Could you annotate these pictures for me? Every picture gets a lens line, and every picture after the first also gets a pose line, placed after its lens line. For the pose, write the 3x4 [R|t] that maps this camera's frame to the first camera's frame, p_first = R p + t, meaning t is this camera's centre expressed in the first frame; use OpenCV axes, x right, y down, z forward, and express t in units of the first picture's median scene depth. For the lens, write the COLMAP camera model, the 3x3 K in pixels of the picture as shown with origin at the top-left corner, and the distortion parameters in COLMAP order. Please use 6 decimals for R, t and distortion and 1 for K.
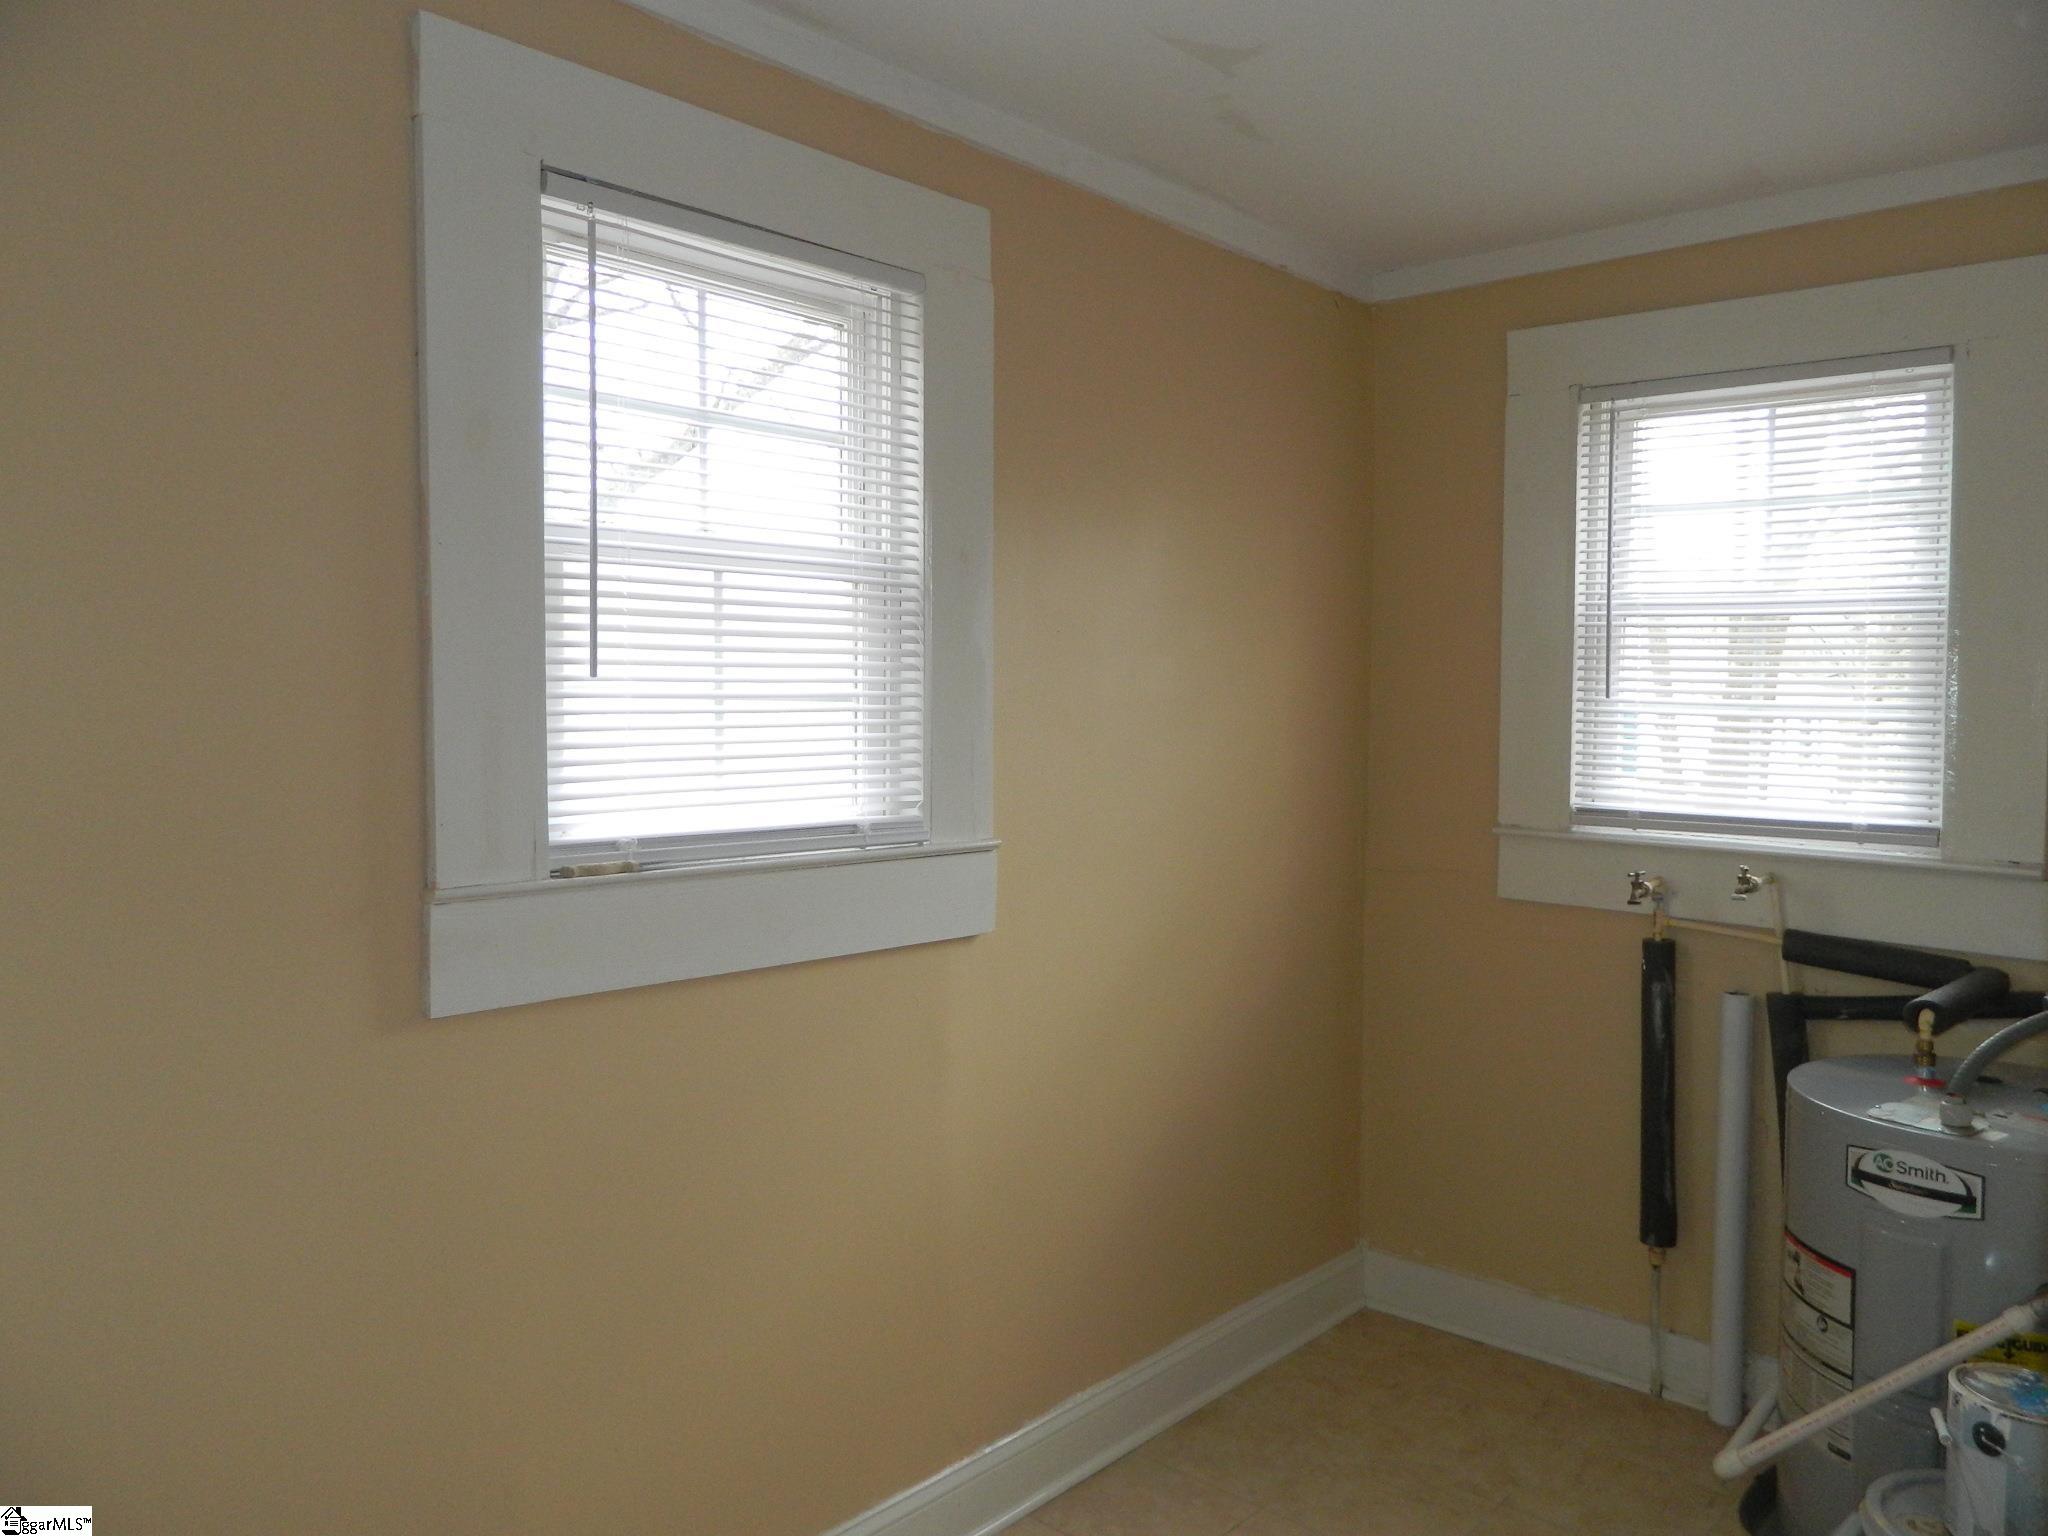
lens RADIAL K [[1536.6, 0, 1024.0], [0, 1536.6, 768.0], [0, 0, 1]] dist [0.020686, -0.002828]
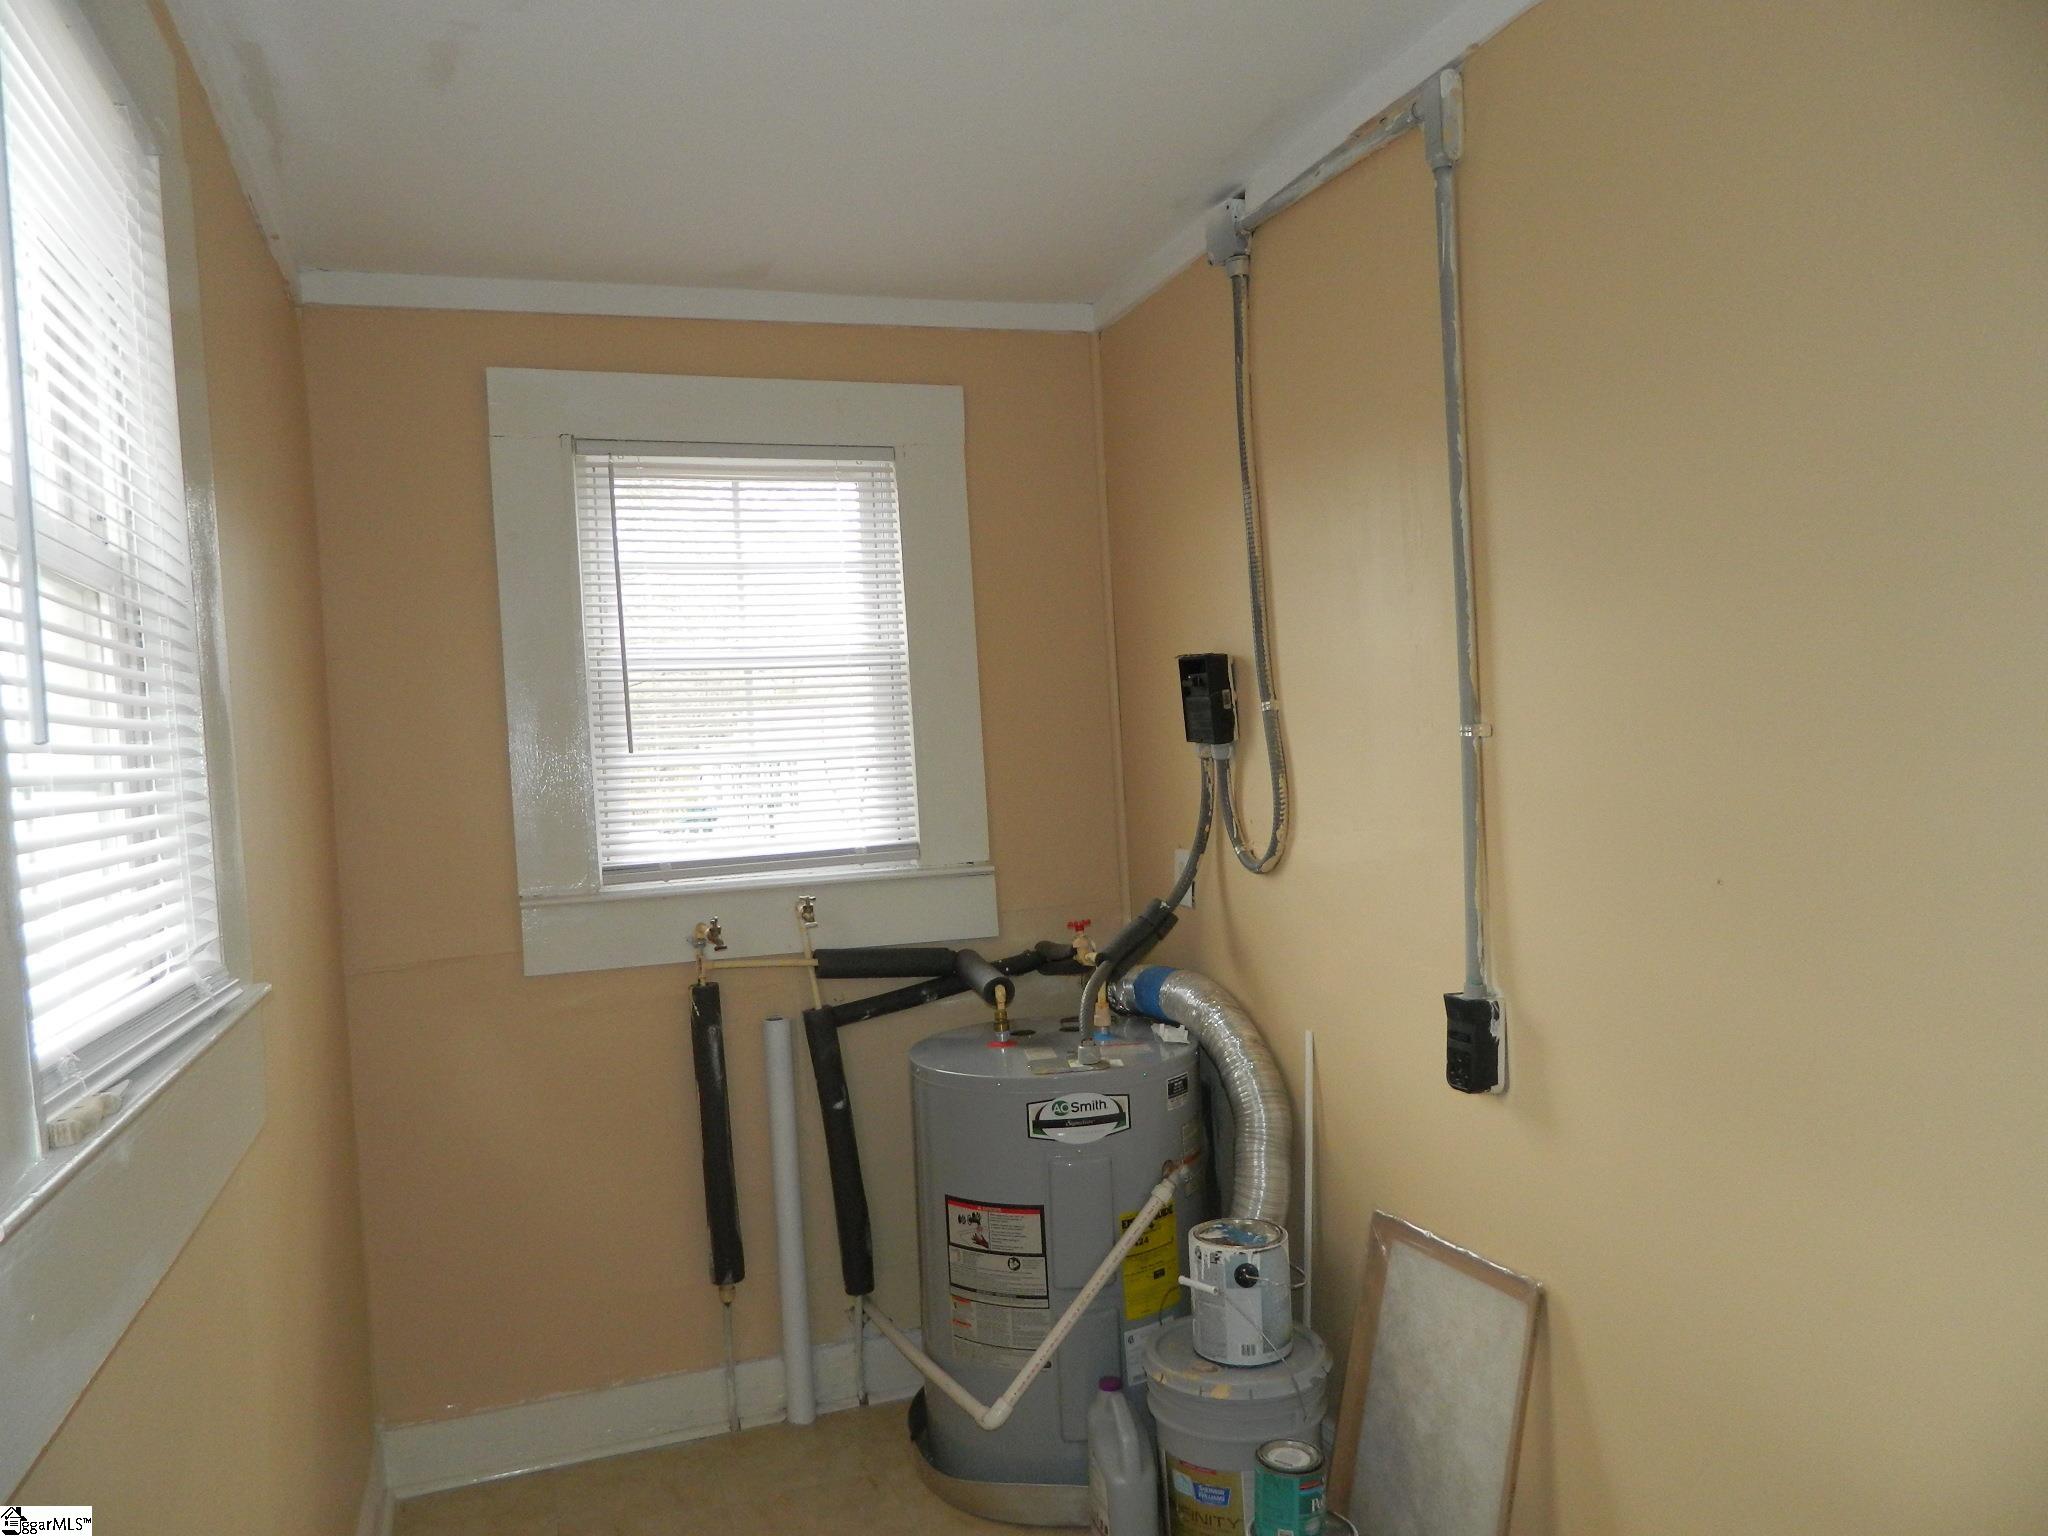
lens RADIAL K [[1536.6, 0, 1024.0], [0, 1536.6, 768.0], [0, 0, 1]] dist [0.020686, -0.002828]
pose [[0.486984, -0.053259, 0.871786, -0.393251], [0.102688, 0.994708, 0.003407, -0.014167], [-0.867353, 0.087863, 0.489876, 0.322156]]
